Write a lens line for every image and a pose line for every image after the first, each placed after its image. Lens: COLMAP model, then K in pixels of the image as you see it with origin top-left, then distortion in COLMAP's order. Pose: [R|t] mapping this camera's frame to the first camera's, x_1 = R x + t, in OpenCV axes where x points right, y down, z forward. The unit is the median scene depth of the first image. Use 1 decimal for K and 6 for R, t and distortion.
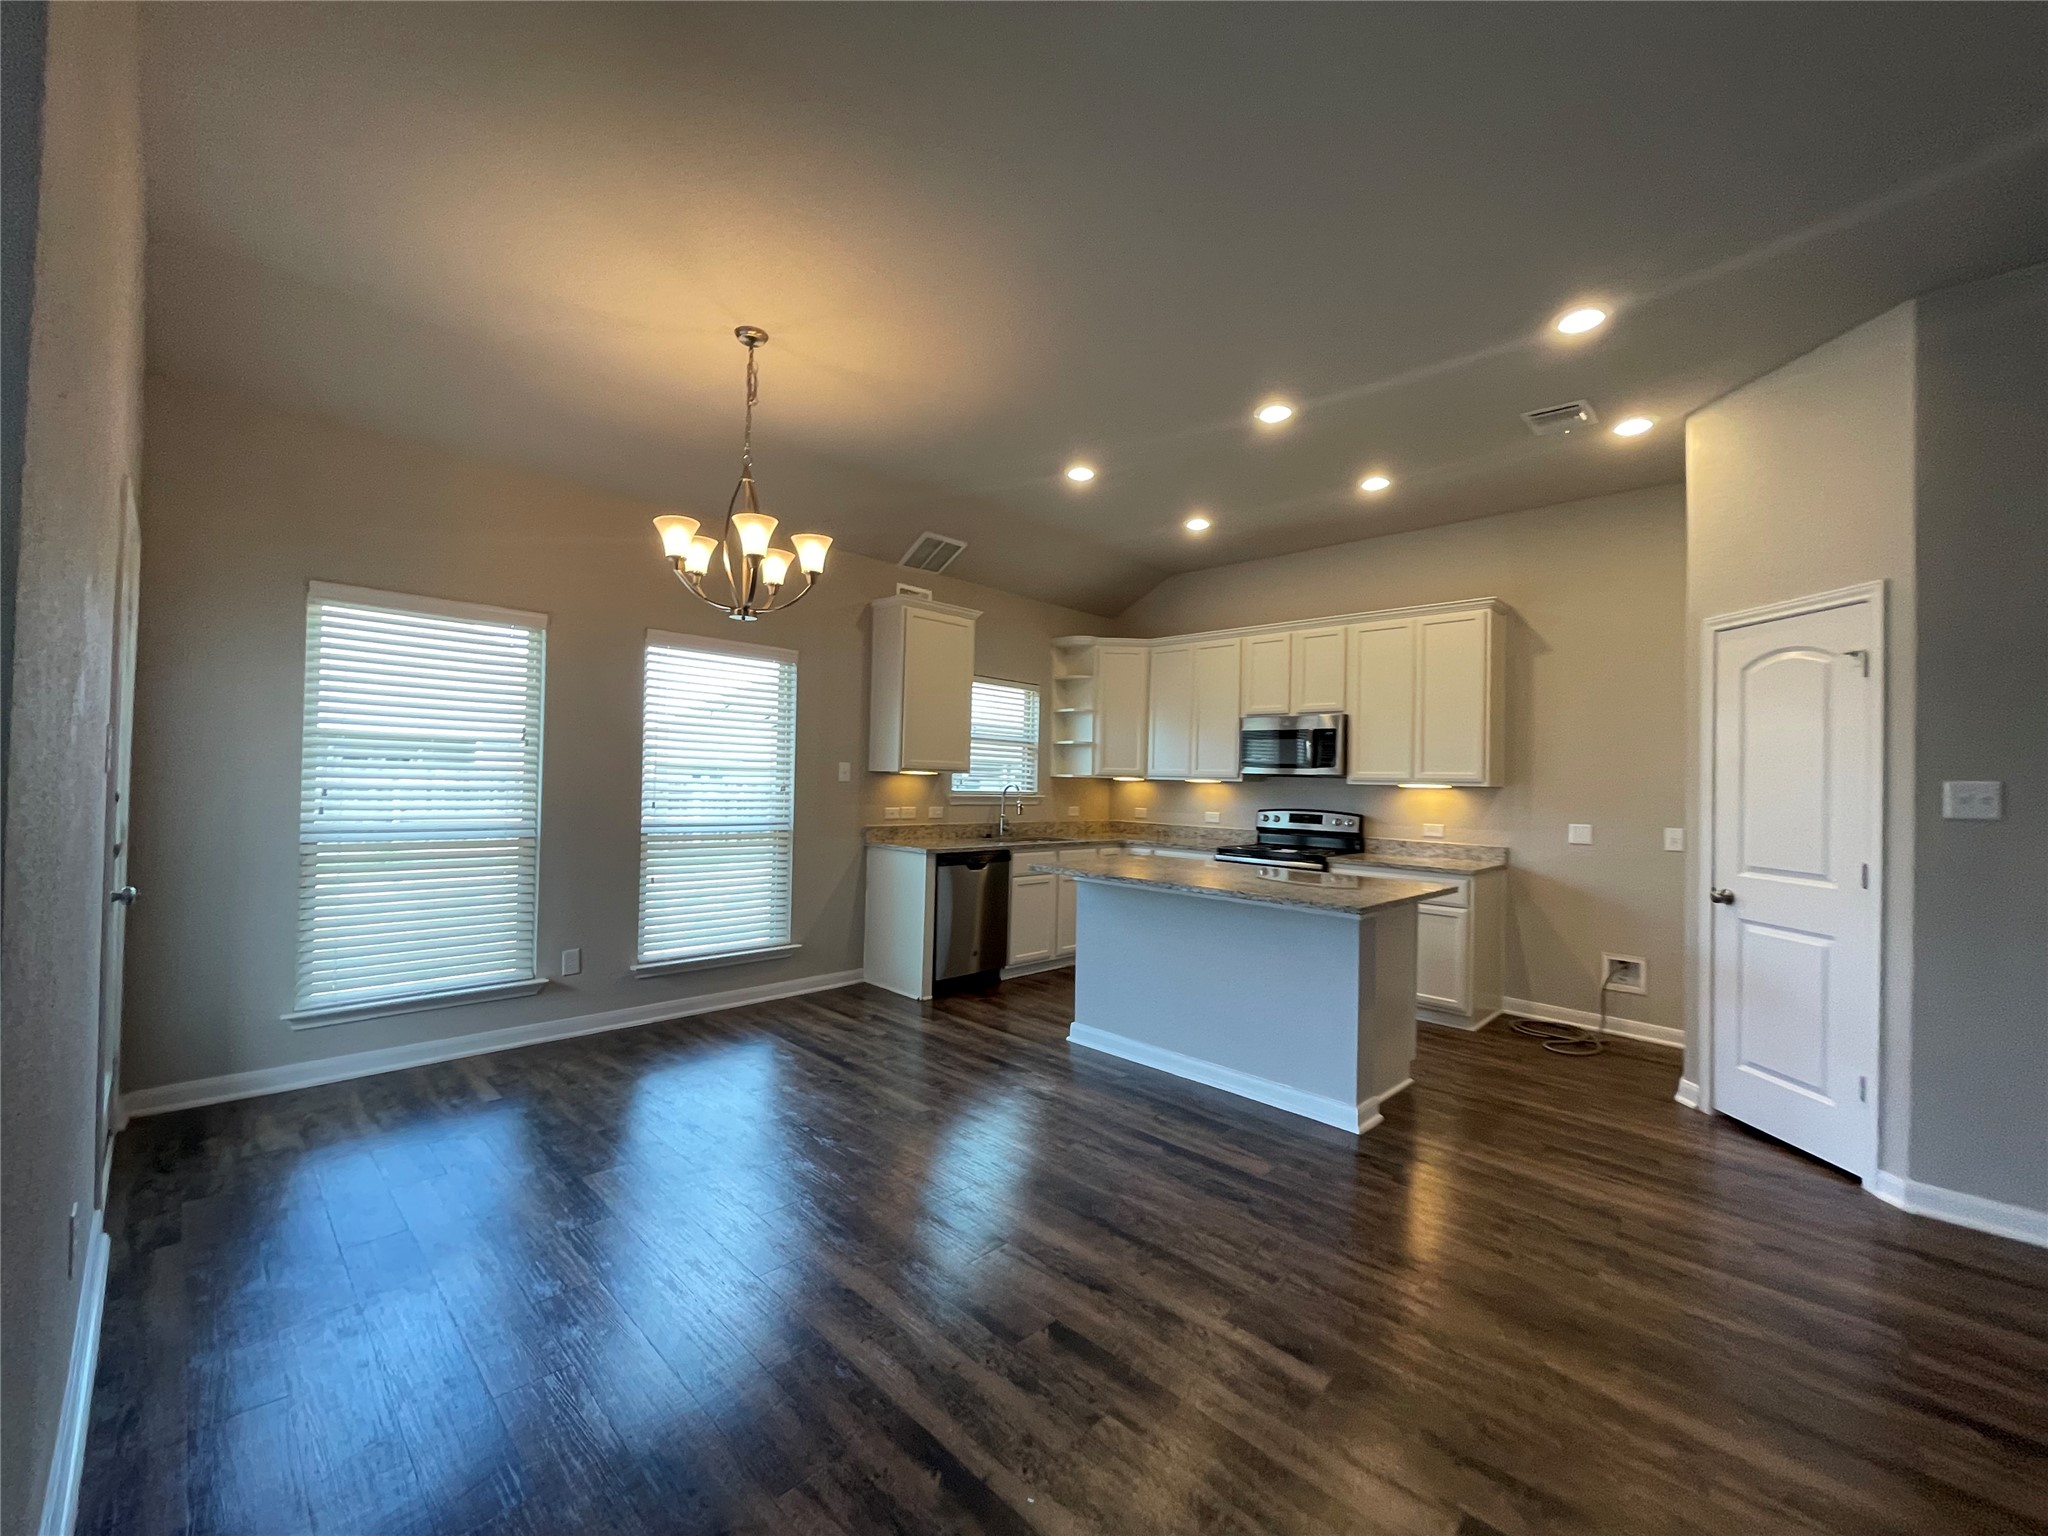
lens RADIAL K [[830.7, 0, 1024.0], [0, 830.7, 768.0], [0, 0, 1]] dist [0.003947, 0.000561]
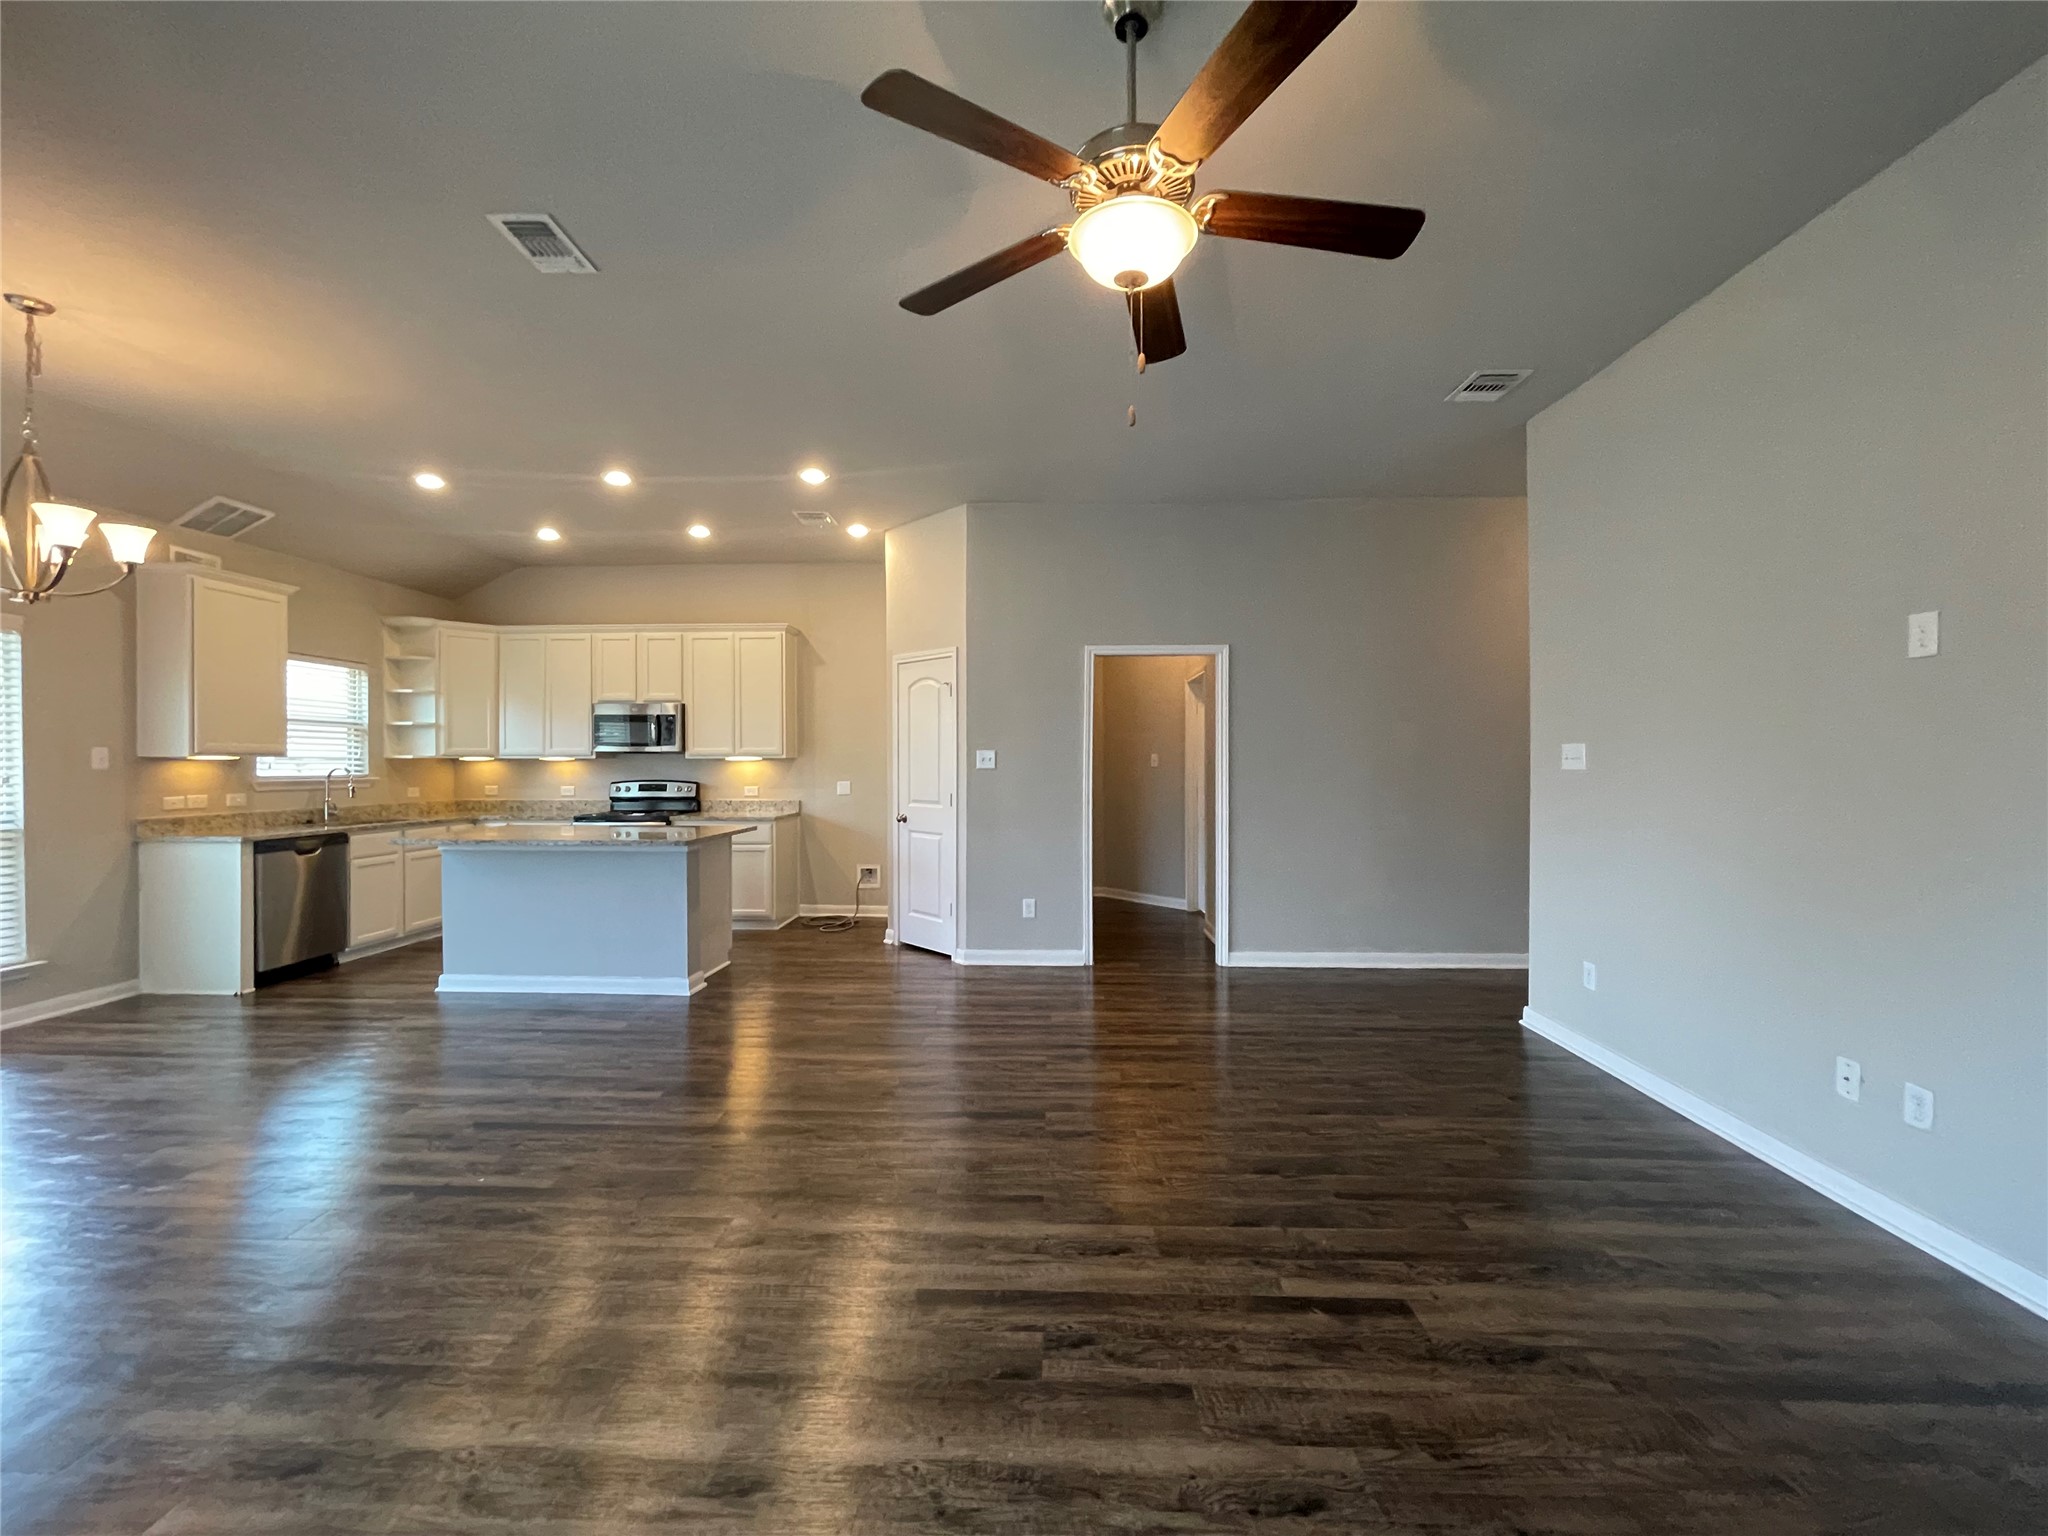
lens RADIAL K [[821.4, 0, 1032.4], [0, 821.4, 762.2], [0, 0, 1]] dist [-0.024703, 0.011261]
pose [[0.730403, -0.027426, 0.682465, -0.077842], [0.010612, 0.999529, 0.028811, -0.005396], [-0.682934, -0.013801, 0.730350, -0.276135]]
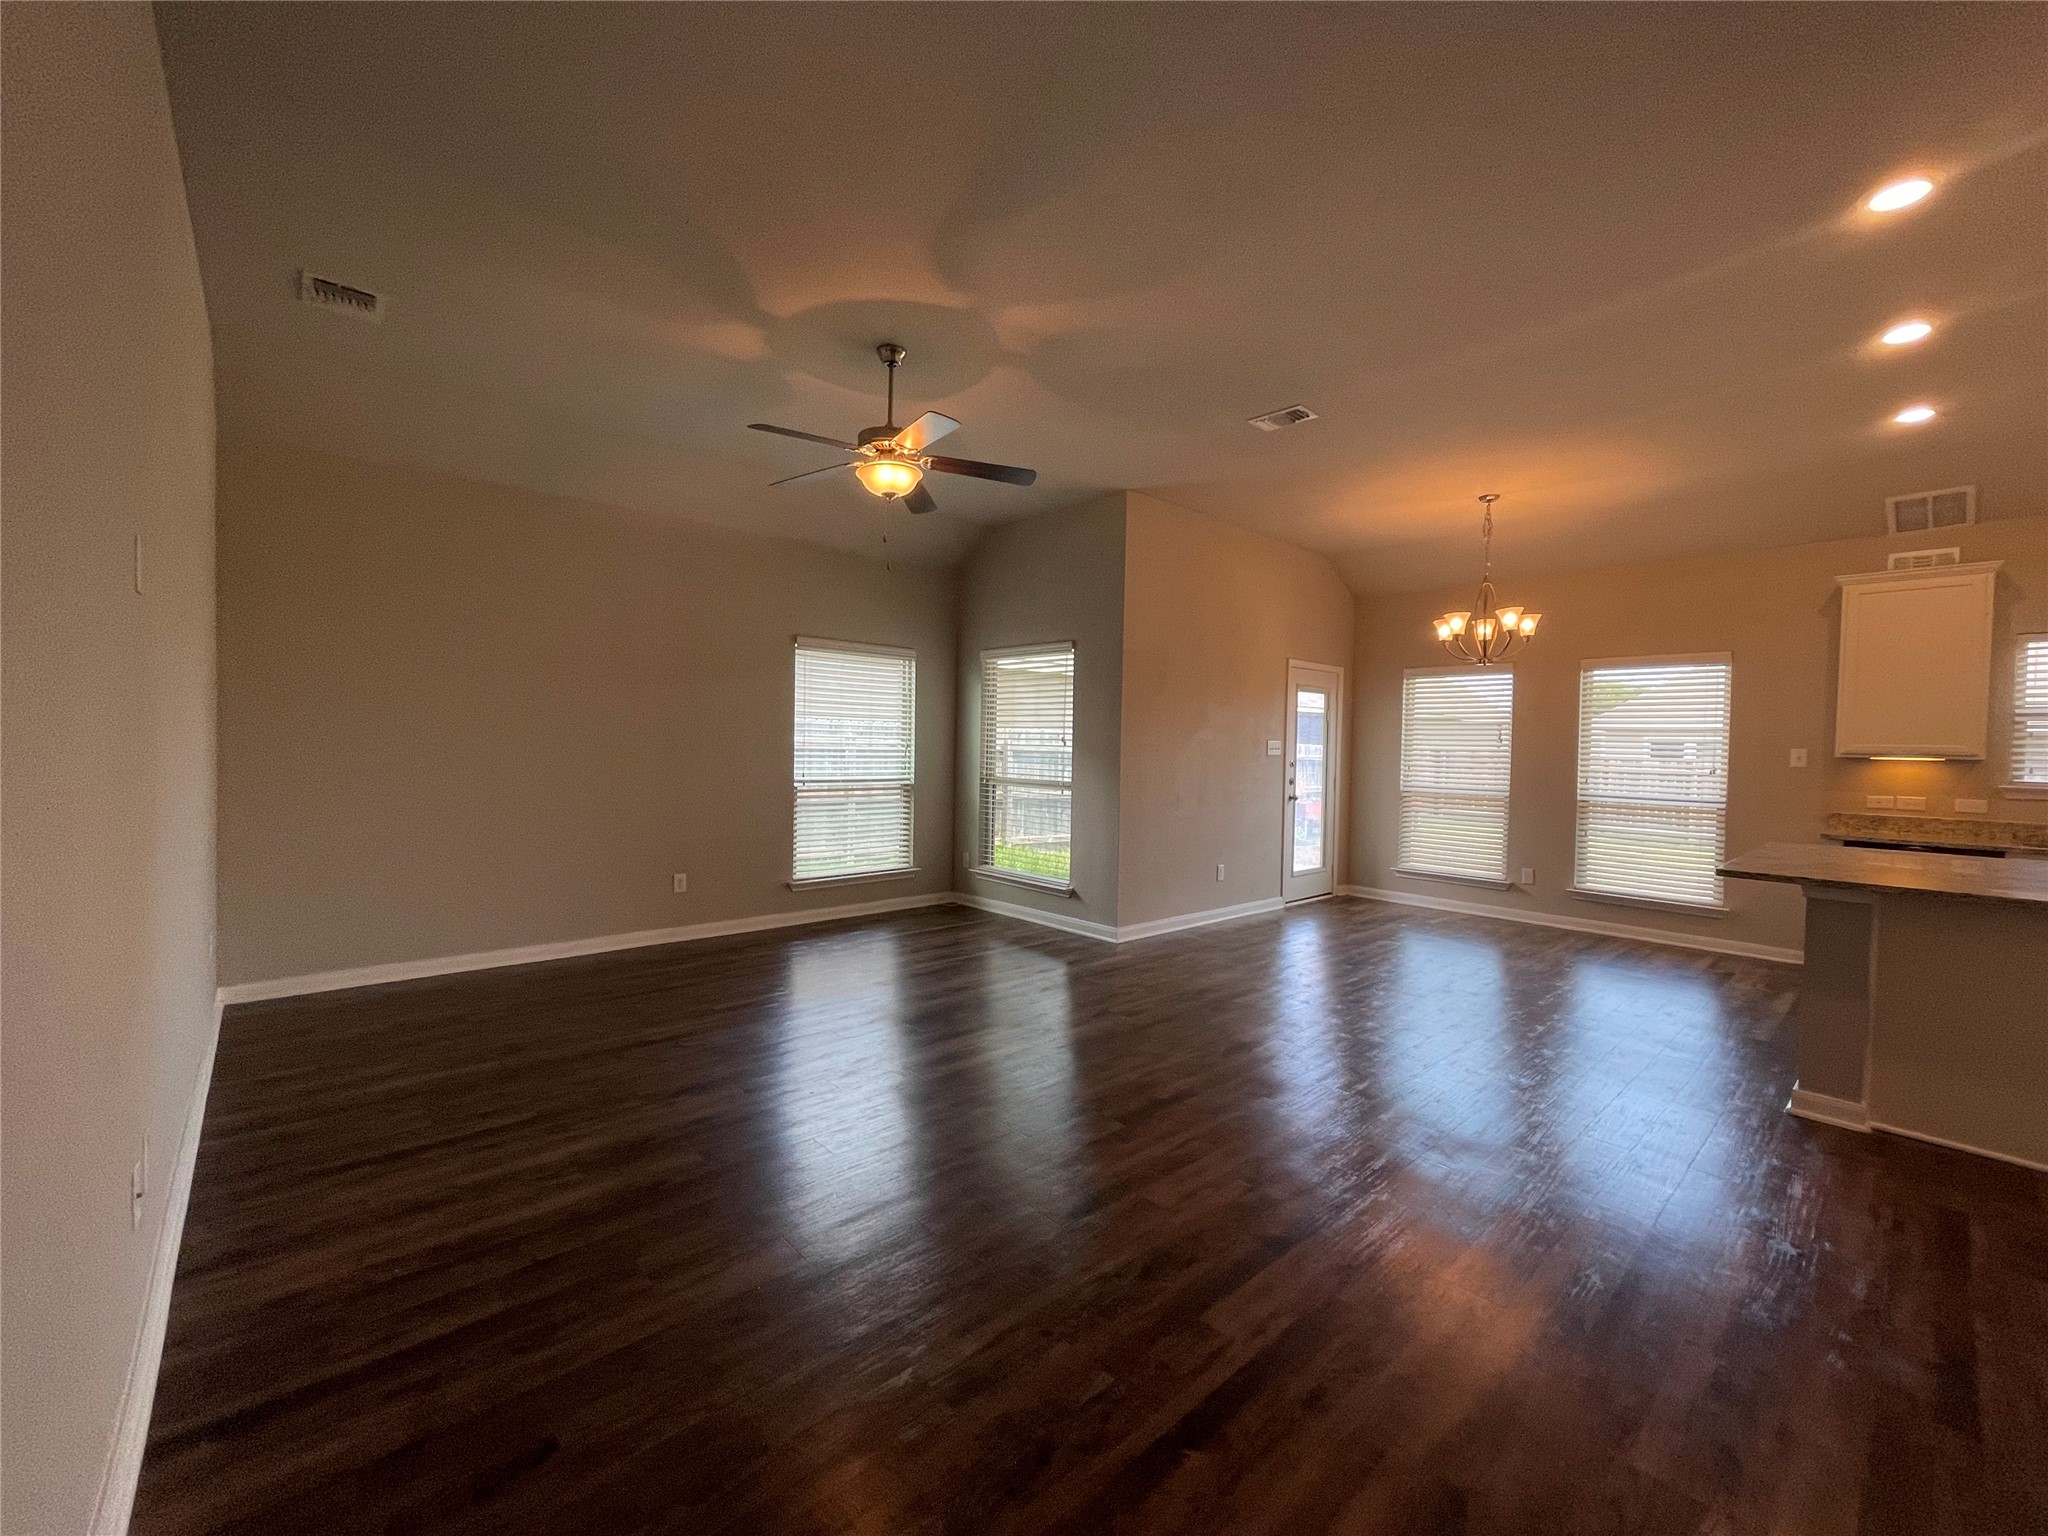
lens RADIAL K [[825.8, 0, 1022.6], [0, 825.8, 773.4], [0, 0, 1]] dist [-0.008813, 0.000111]
pose [[-0.064575, 0.006195, -0.997894, 0.839338], [-0.008775, 0.999939, 0.006775, 0.024686], [0.997874, 0.009194, -0.064517, 0.094580]]
